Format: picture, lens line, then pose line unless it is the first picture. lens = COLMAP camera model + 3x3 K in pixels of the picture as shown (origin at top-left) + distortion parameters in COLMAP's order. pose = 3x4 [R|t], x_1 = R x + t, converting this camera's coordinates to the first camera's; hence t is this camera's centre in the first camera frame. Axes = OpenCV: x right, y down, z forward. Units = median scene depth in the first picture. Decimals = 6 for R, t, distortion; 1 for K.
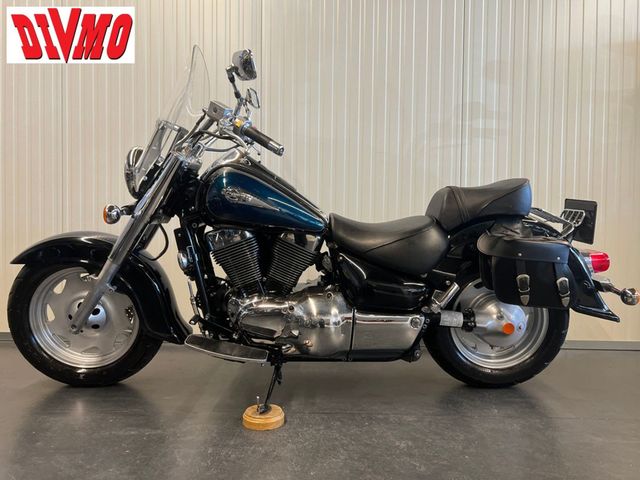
lens RADIAL K [[485.5, 0, 320.0], [0, 485.5, 240.0], [0, 0, 1]] dist [0.034560, -0.008594]
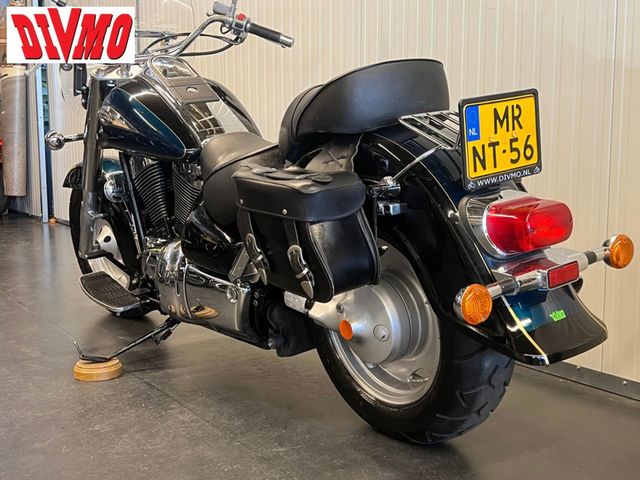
lens RADIAL K [[822.3, 0, 320.0], [0, 822.3, 240.0], [0, 0, 1]] dist [0.154018, -0.506160]
pose [[0.552329, 0.086454, -0.829131, 1.152867], [0.001580, 0.994497, 0.104749, -0.024738], [0.833625, -0.059165, 0.549153, 0.445505]]
